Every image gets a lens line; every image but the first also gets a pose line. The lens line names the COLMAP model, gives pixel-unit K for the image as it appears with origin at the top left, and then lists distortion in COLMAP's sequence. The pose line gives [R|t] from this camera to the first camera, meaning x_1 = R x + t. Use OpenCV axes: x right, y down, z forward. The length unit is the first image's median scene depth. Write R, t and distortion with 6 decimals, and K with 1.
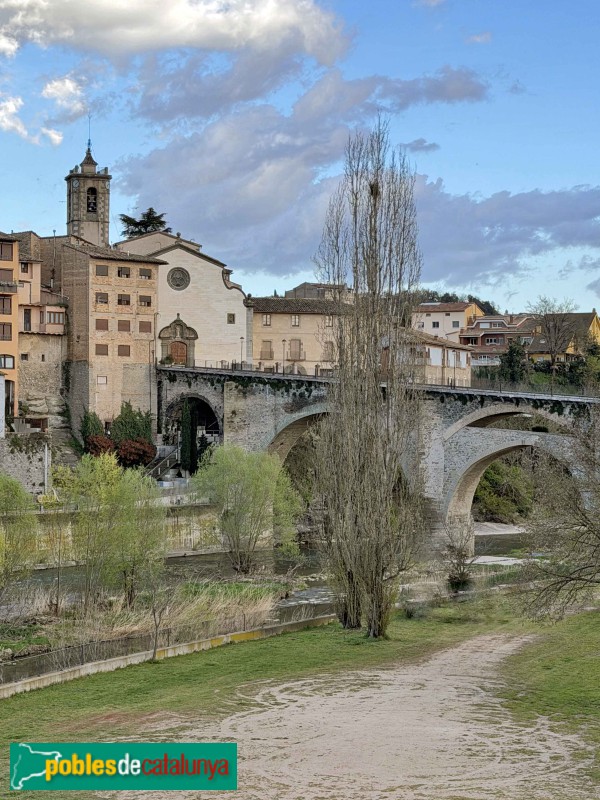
lens RADIAL K [[2227.3, 0, 296.2], [0, 2227.3, 400.6], [0, 0, 1]] dist [0.338162, 0.000000]
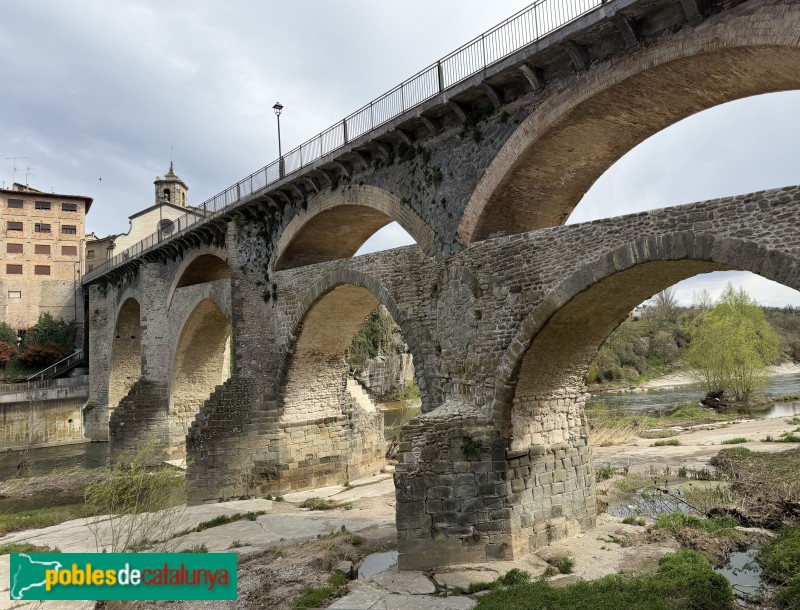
lens RADIAL K [[595.2, 0, 397.0], [0, 595.2, 311.4], [0, 0, 1]] dist [0.008871, -0.000157]
pose [[0.952958, -0.083069, -0.291497, 0.193914], [0.057644, 0.993829, -0.094764, 0.040630], [0.297570, 0.073503, 0.951866, 0.756758]]
